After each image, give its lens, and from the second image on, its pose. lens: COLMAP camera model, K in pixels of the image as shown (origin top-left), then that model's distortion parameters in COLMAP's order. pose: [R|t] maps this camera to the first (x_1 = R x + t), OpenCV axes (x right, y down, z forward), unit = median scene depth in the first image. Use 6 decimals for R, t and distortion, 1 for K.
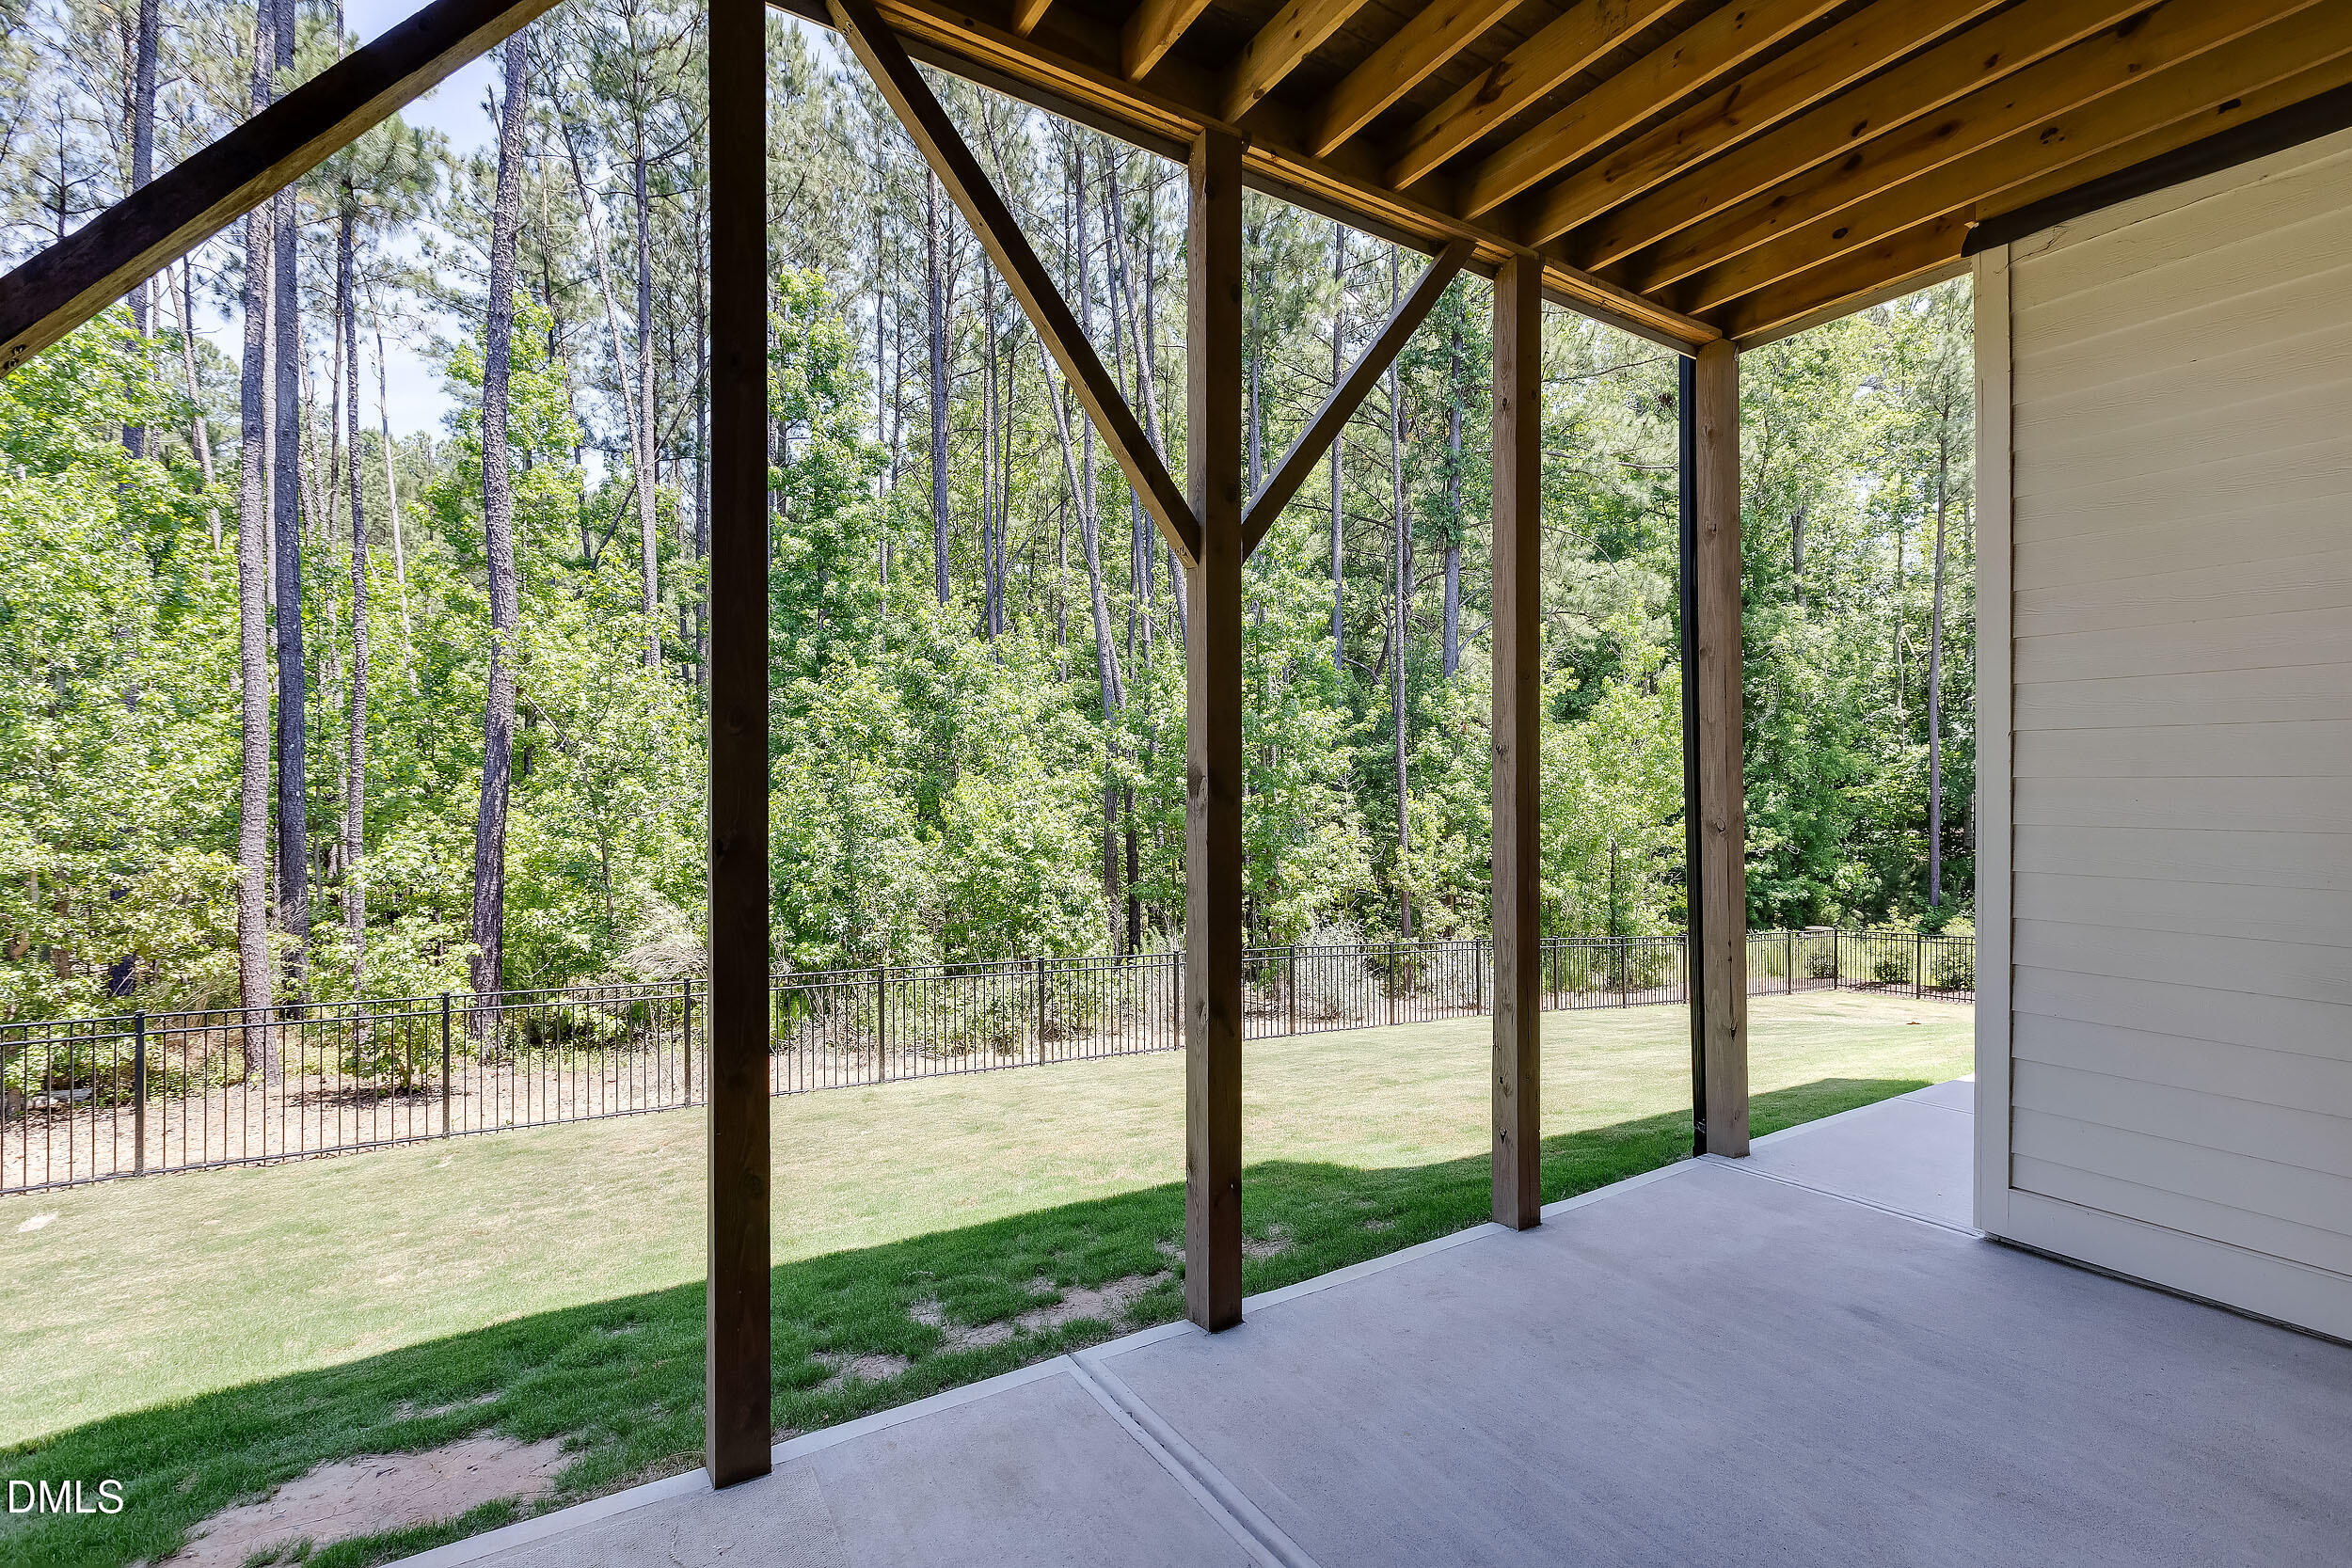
lens RADIAL K [[1082.3, 0, 1185.7], [0, 1082.3, 803.9], [0, 0, 1]] dist [-0.001473, 0.000005]
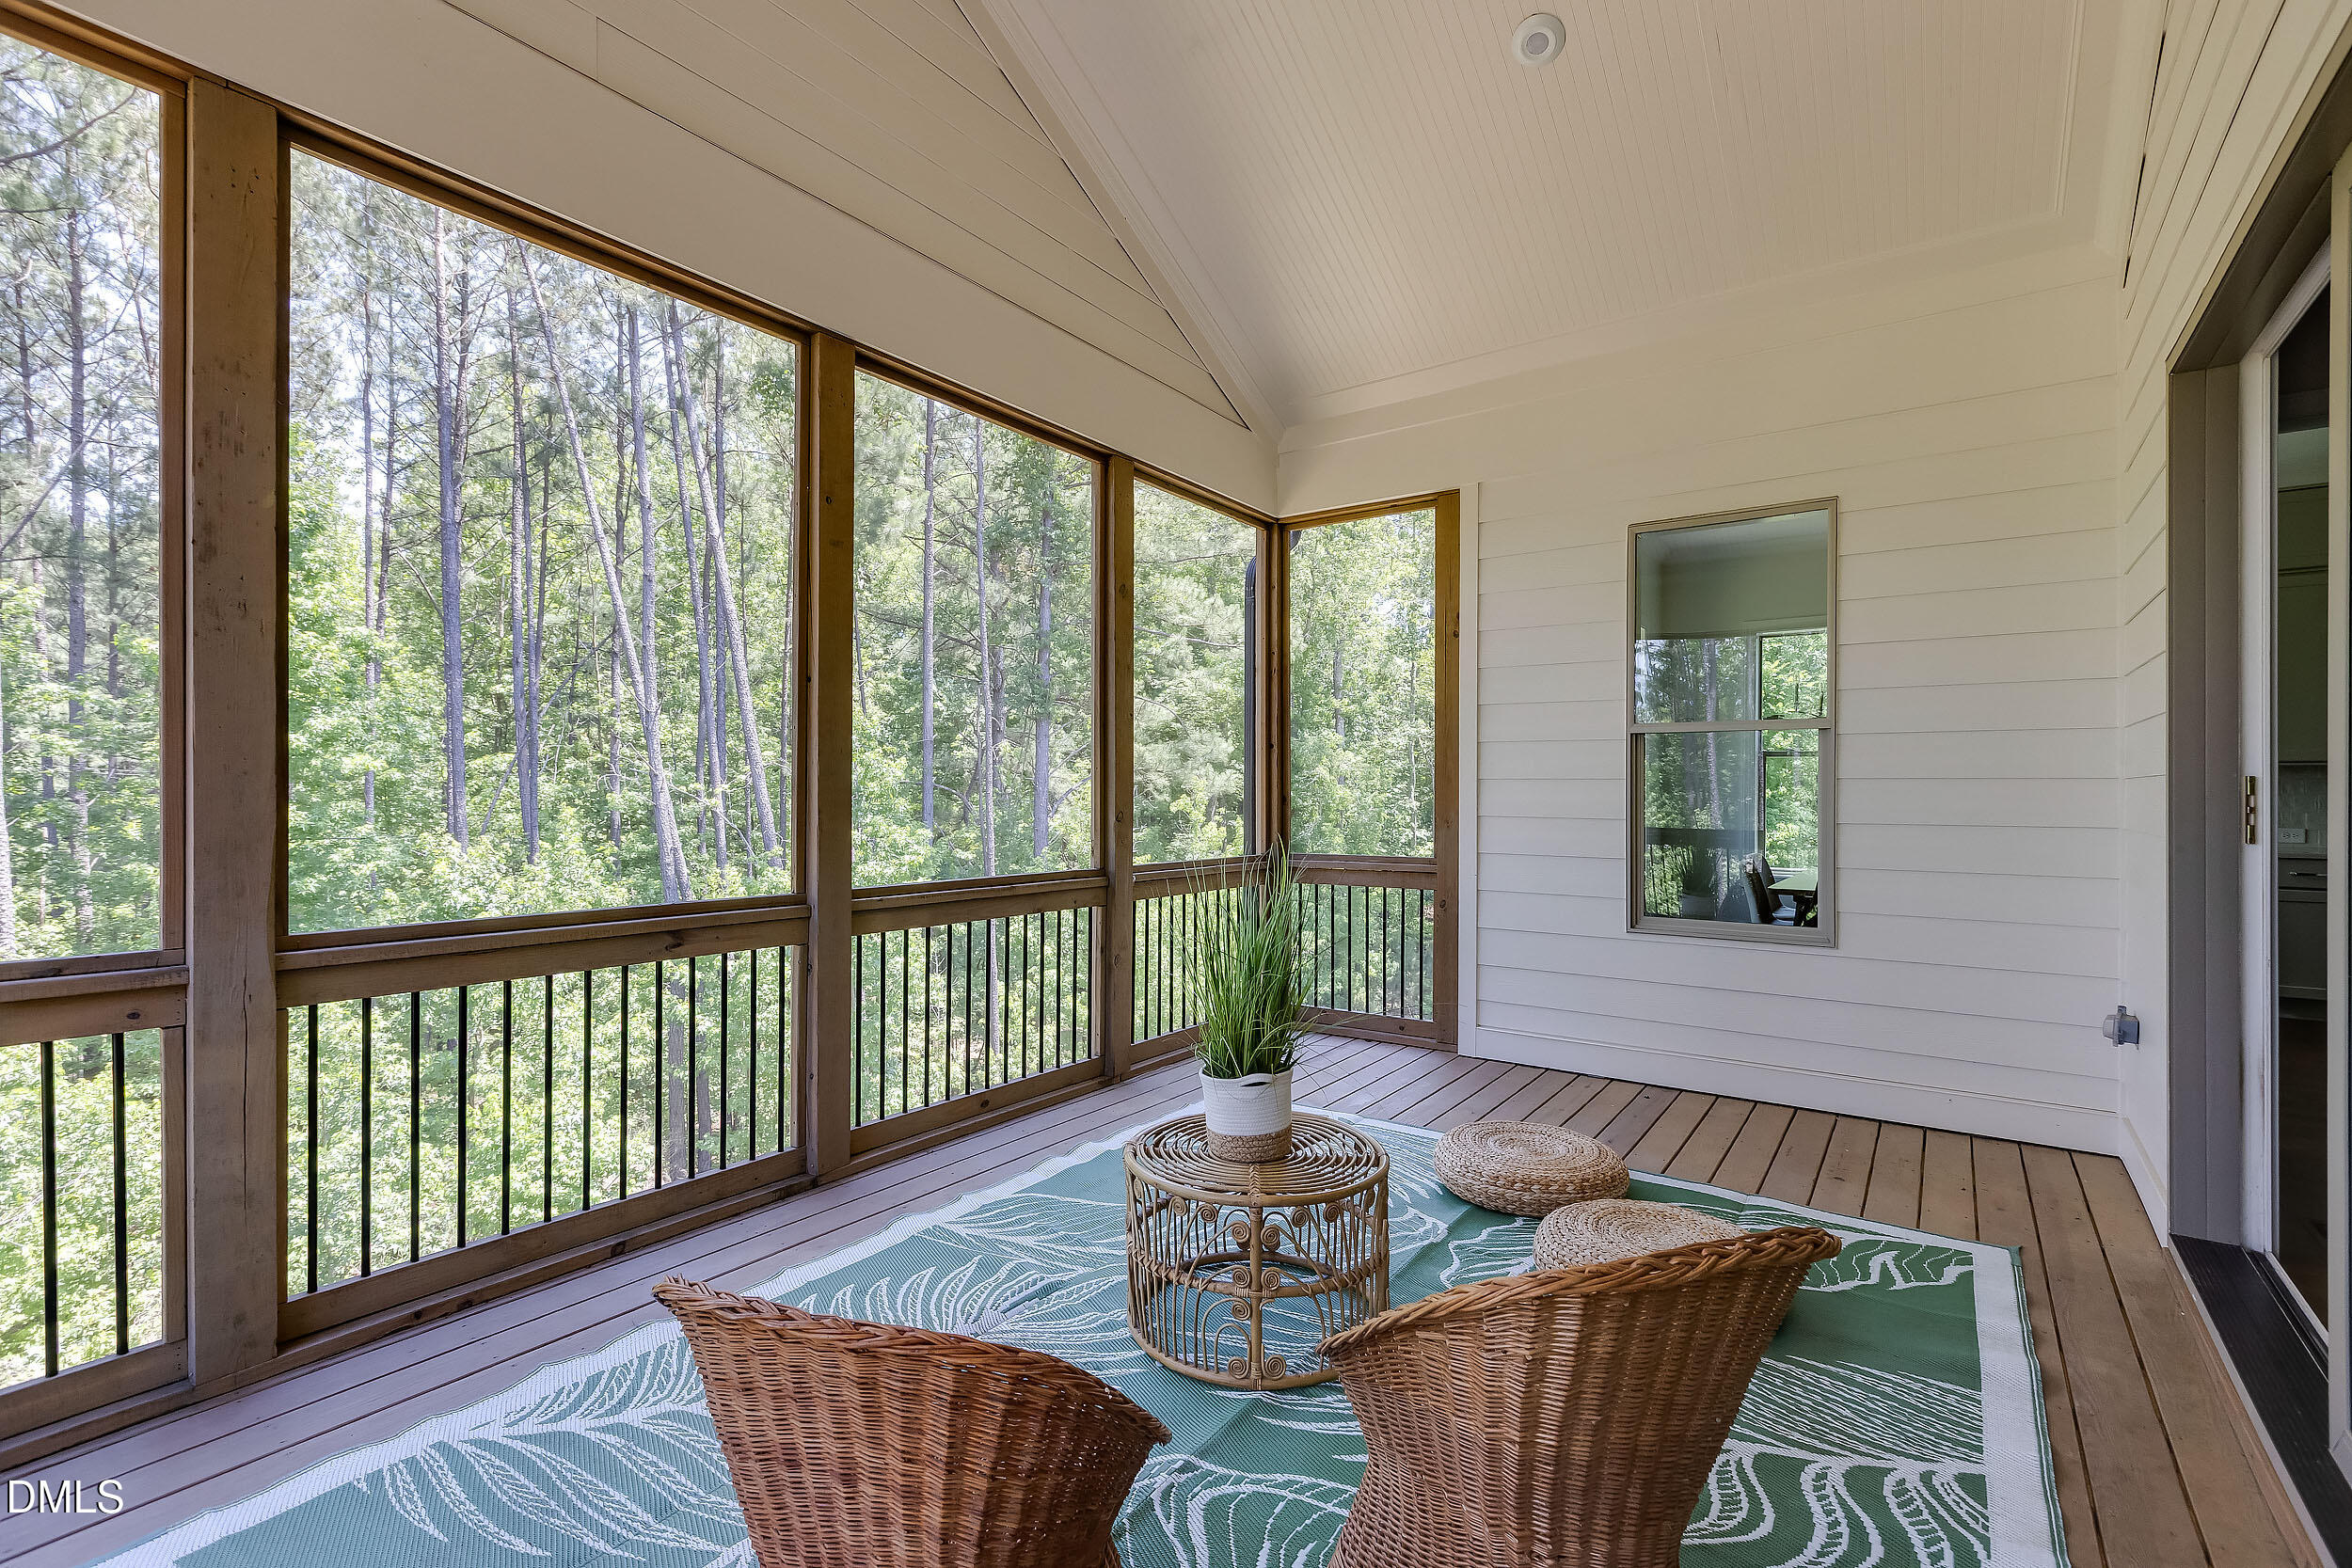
lens RADIAL K [[1082.3, 0, 1186.7], [0, 1082.3, 787.1], [0, 0, 1]] dist [-0.001473, 0.000005]
pose [[0.927298, -0.001351, 0.374321, -0.009567], [-0.004225, 0.999892, 0.014075, -0.185080], [-0.374300, -0.014633, 0.927192, -0.000304]]
